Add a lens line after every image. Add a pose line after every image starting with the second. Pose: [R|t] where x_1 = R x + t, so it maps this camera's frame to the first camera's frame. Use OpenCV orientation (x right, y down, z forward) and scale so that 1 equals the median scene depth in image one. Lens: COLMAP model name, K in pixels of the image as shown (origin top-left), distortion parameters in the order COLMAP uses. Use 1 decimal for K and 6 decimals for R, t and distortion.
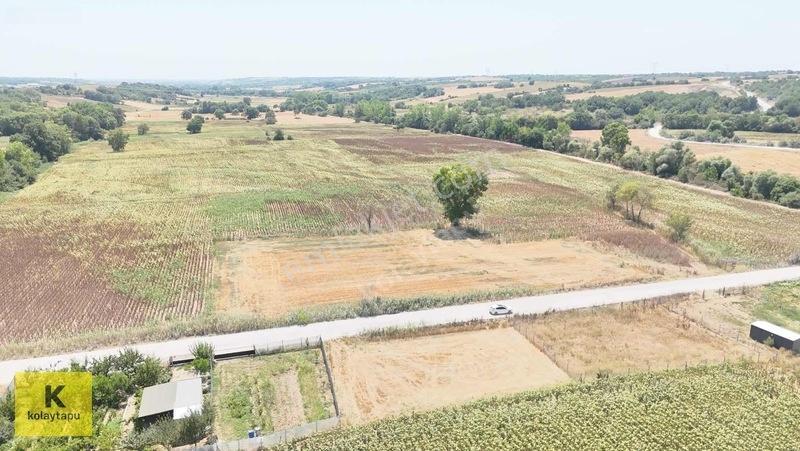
lens RADIAL K [[588.8, 0, 400.1], [0, 588.8, 227.0], [0, 0, 1]] dist [0.072032, -0.070272]
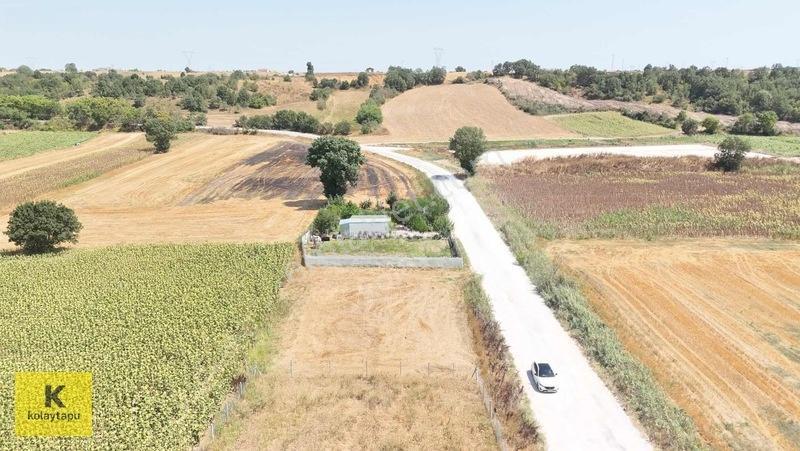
lens RADIAL K [[588.8, 0, 400.1], [0, 588.8, 222.9], [0, 0, 1]] dist [0.072032, -0.070272]
pose [[-0.282243, 0.227820, -0.931899, 0.505961], [-0.227658, 0.927740, 0.295754, -0.080207], [0.931939, 0.295629, -0.209983, 0.748764]]
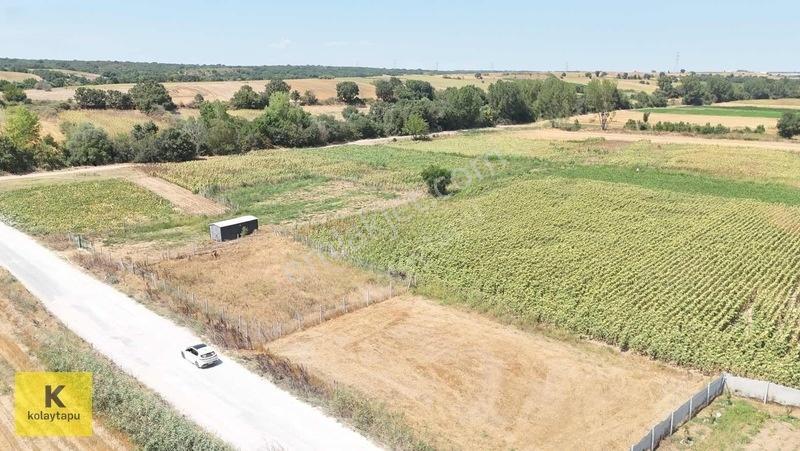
lens RADIAL K [[588.8, 0, 398.8], [0, 588.8, 228.1], [0, 0, 1]] dist [0.072032, -0.070272]
pose [[-0.483599, -0.215920, 0.848240, -0.241781], [0.209373, 0.912426, 0.351627, -0.075046], [-0.849879, 0.347645, -0.396040, 0.799830]]
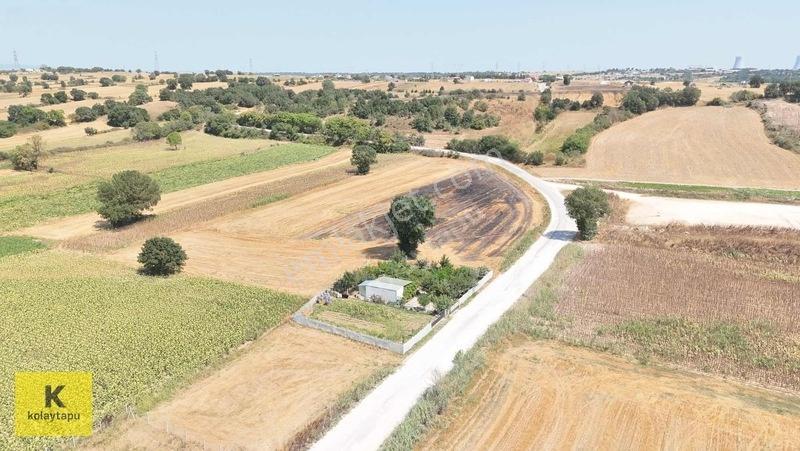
lens RADIAL K [[588.8, 0, 400.3], [0, 588.8, 220.2], [0, 0, 1]] dist [0.072032, -0.070272]
pose [[-0.711365, 0.171122, -0.681673, 0.354863], [-0.168514, 0.900087, 0.401805, -0.281710], [0.682322, 0.400701, -0.611454, 1.050468]]
